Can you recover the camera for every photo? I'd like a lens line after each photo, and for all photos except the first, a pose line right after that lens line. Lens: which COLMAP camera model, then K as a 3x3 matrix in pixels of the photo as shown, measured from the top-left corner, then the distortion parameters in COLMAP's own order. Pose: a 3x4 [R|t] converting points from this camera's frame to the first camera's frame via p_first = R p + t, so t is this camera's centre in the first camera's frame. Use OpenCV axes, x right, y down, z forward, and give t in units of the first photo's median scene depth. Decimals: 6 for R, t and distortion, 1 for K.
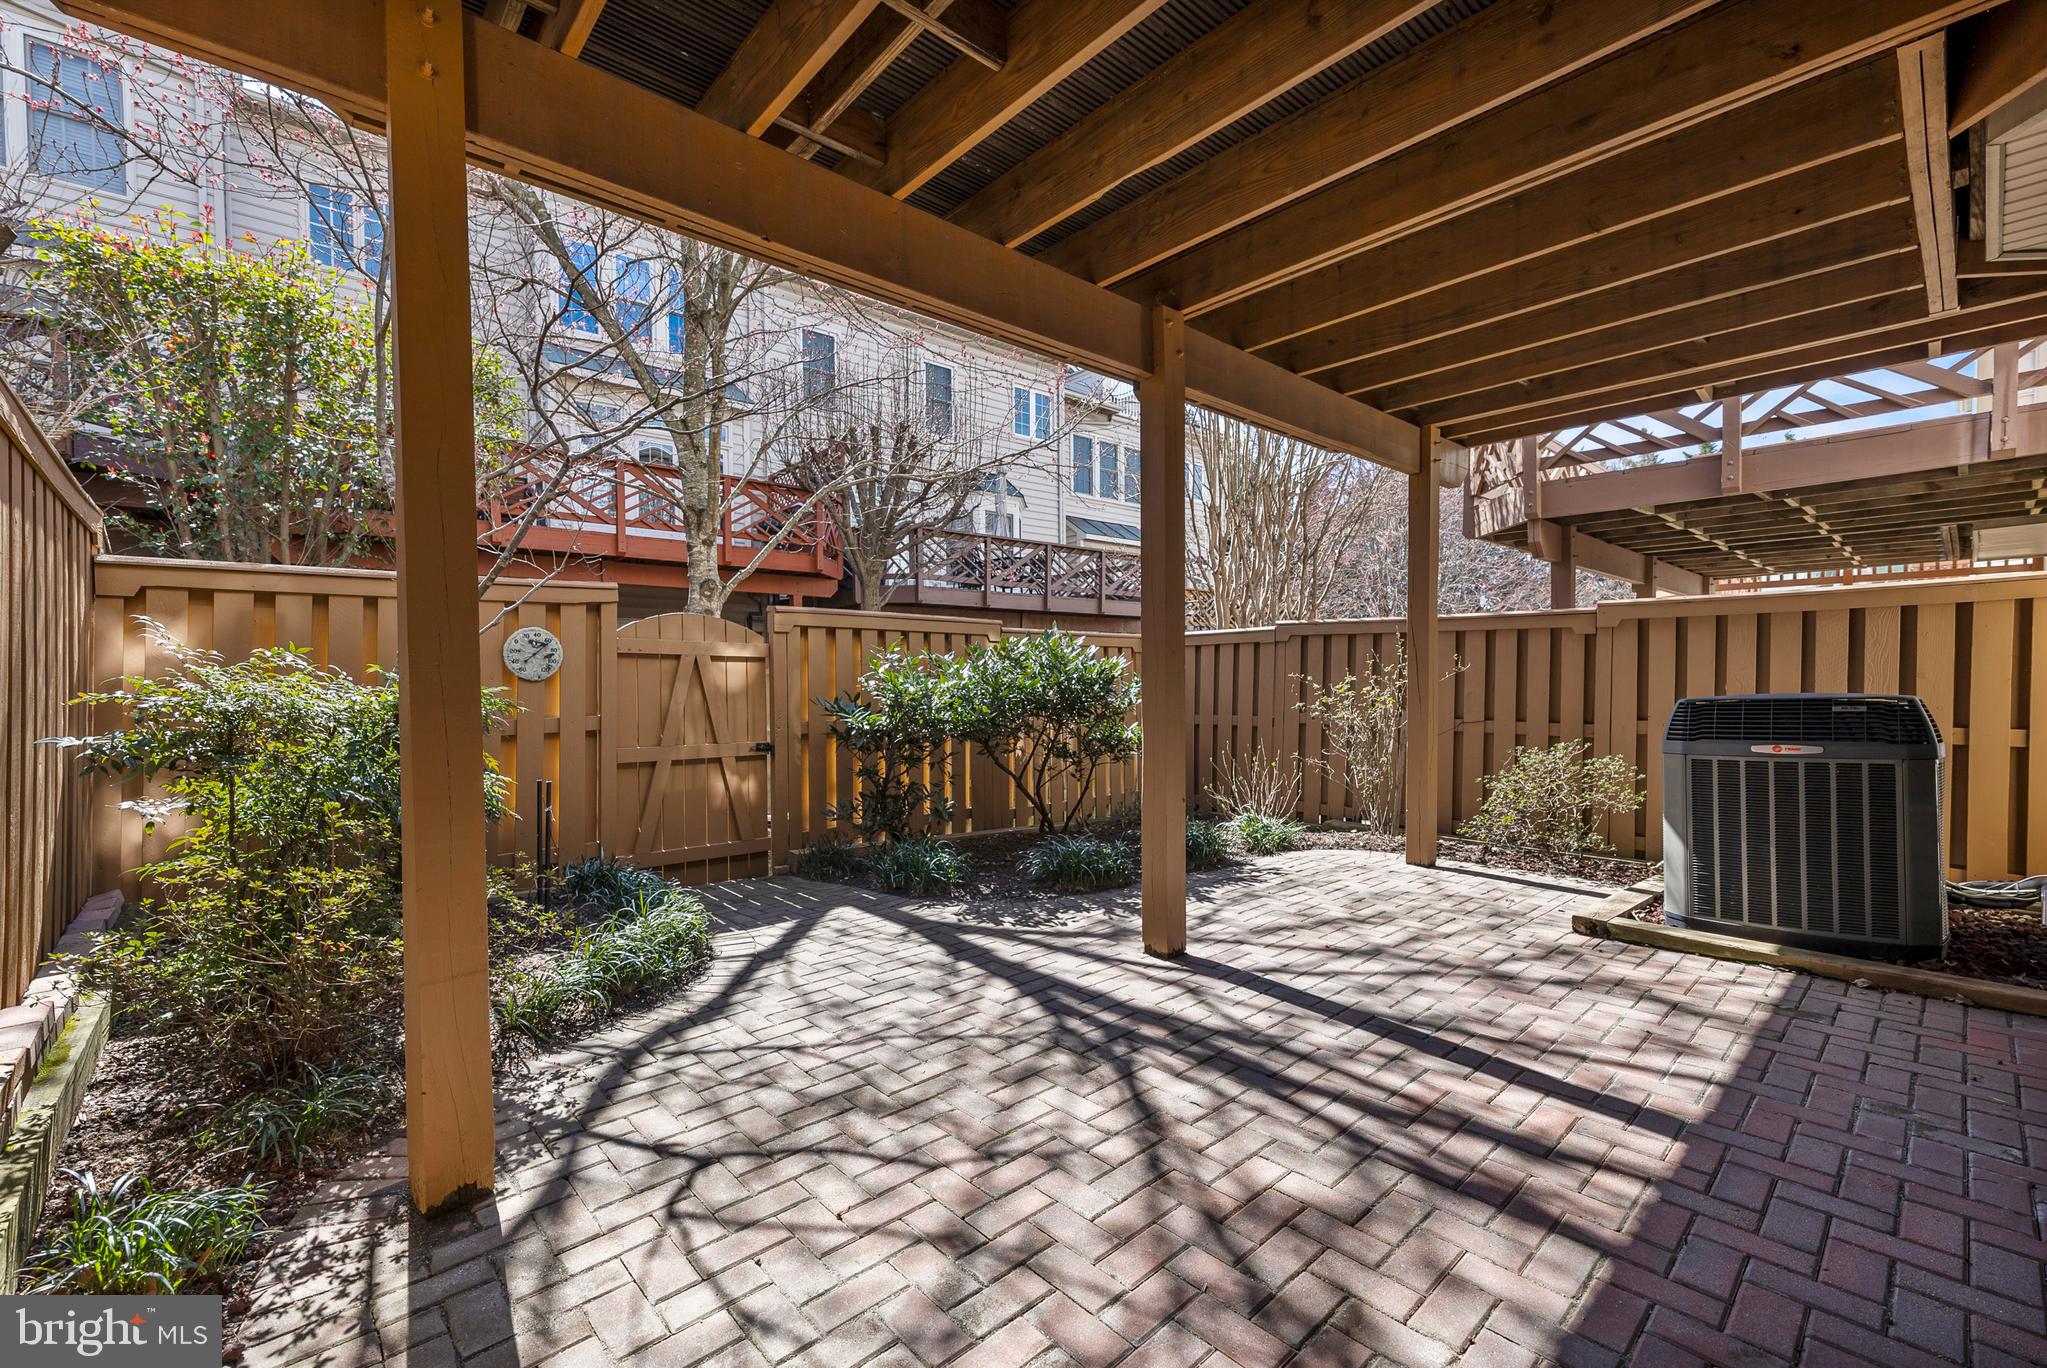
lens RADIAL K [[825.4, 0, 1010.3], [0, 825.4, 684.9], [0, 0, 1]] dist [0.002440, 0.000901]
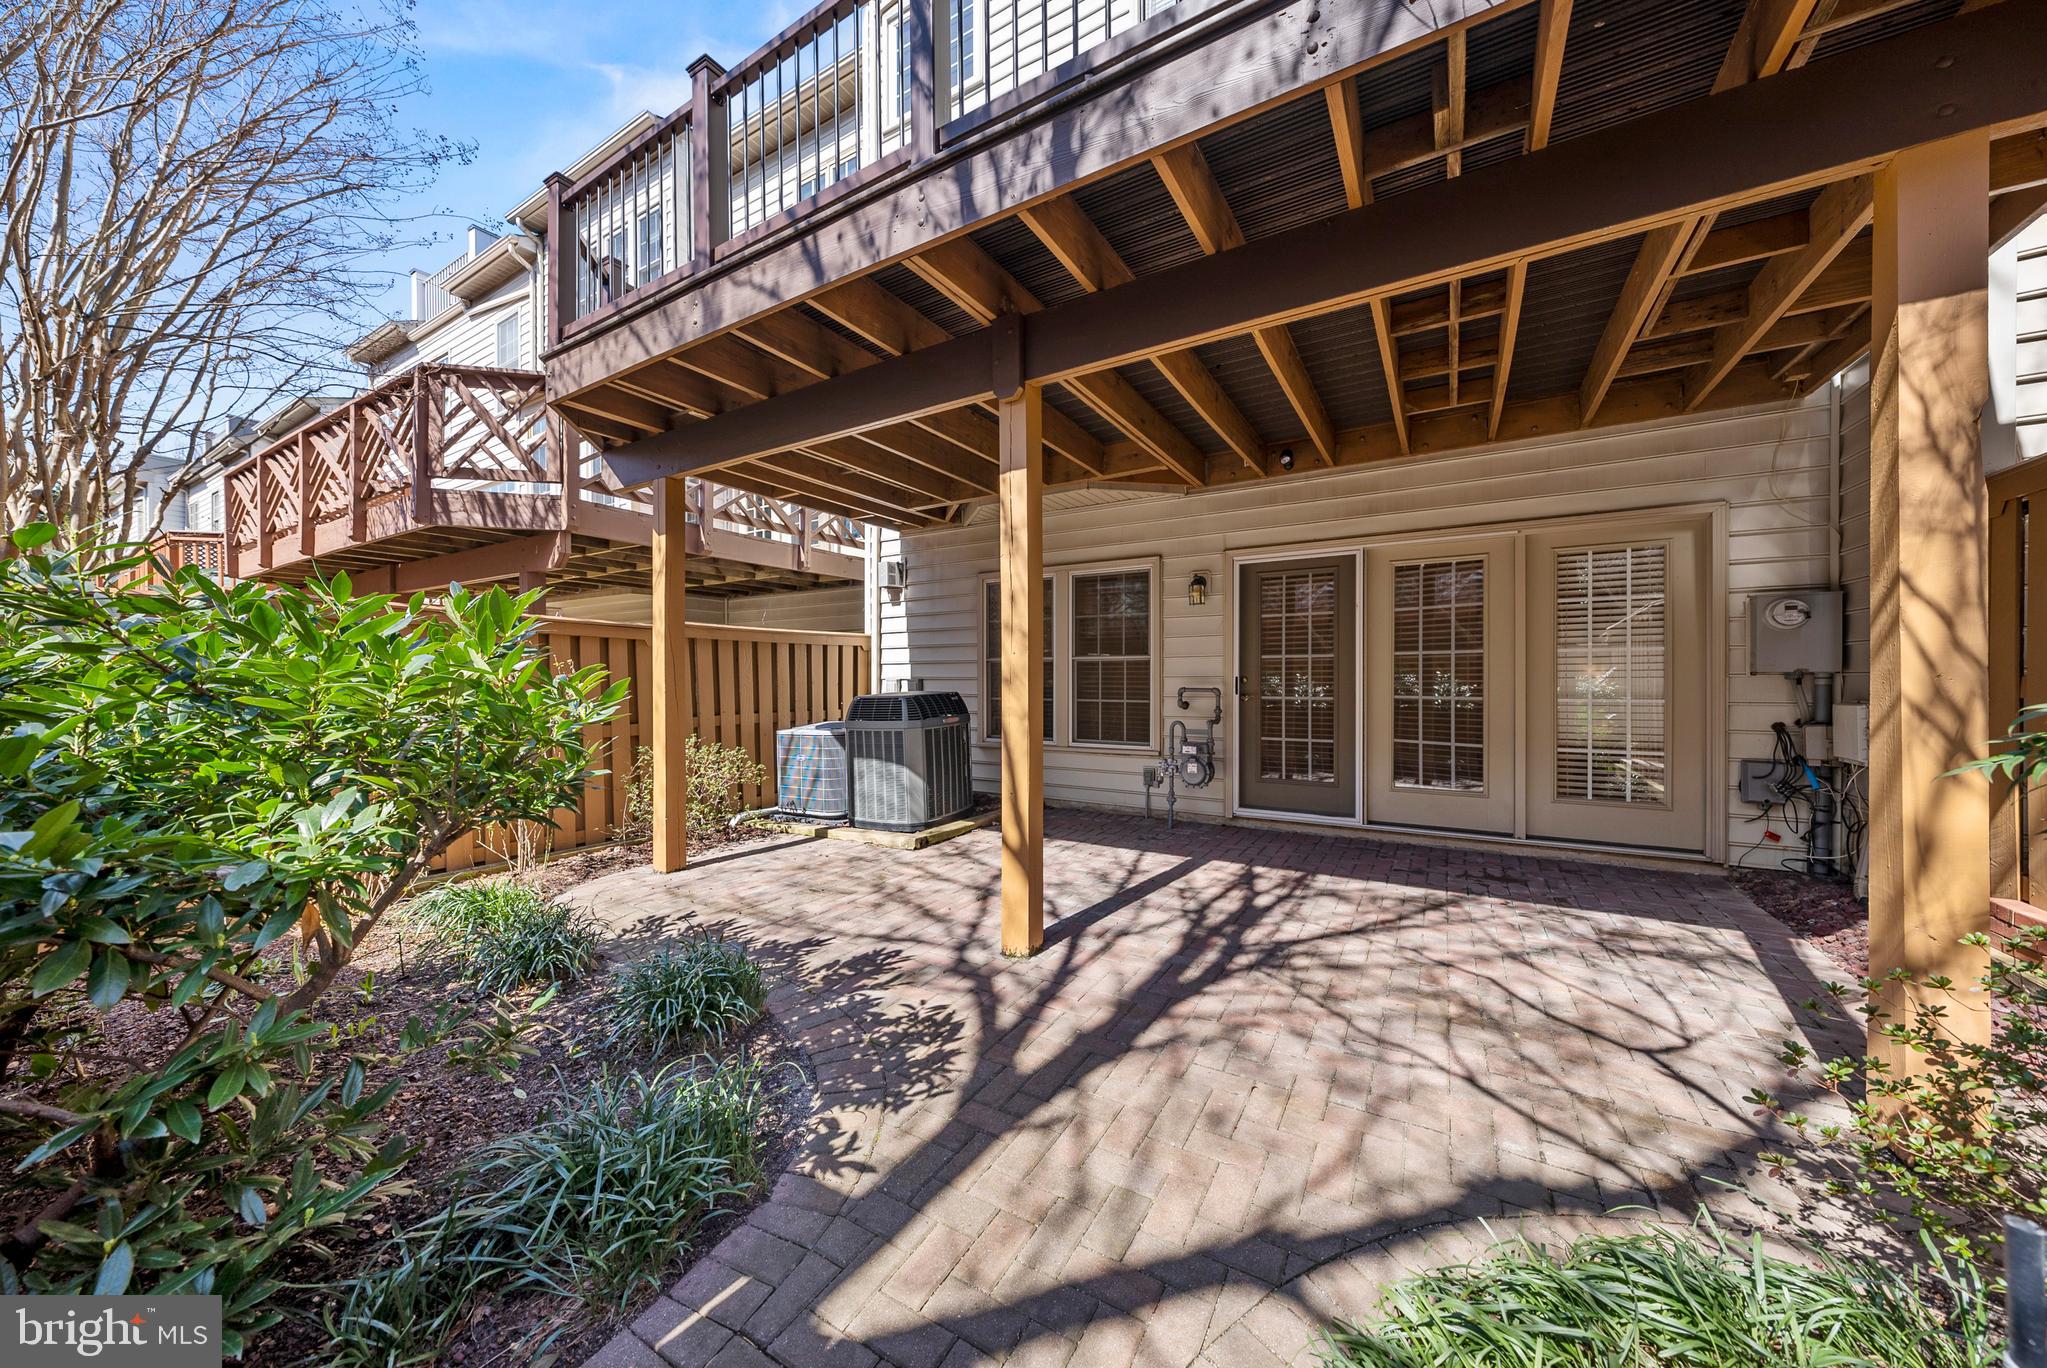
lens RADIAL K [[703.2, 0, 1009.5], [0, 703.2, 683.9], [0, 0, 1]] dist [0.000495, 0.000227]
pose [[-0.285936, 0.003145, 0.958244, -0.820535], [0.007773, 0.999969, -0.000963, -0.006539], [-0.958217, 0.007174, -0.285951, 1.610515]]
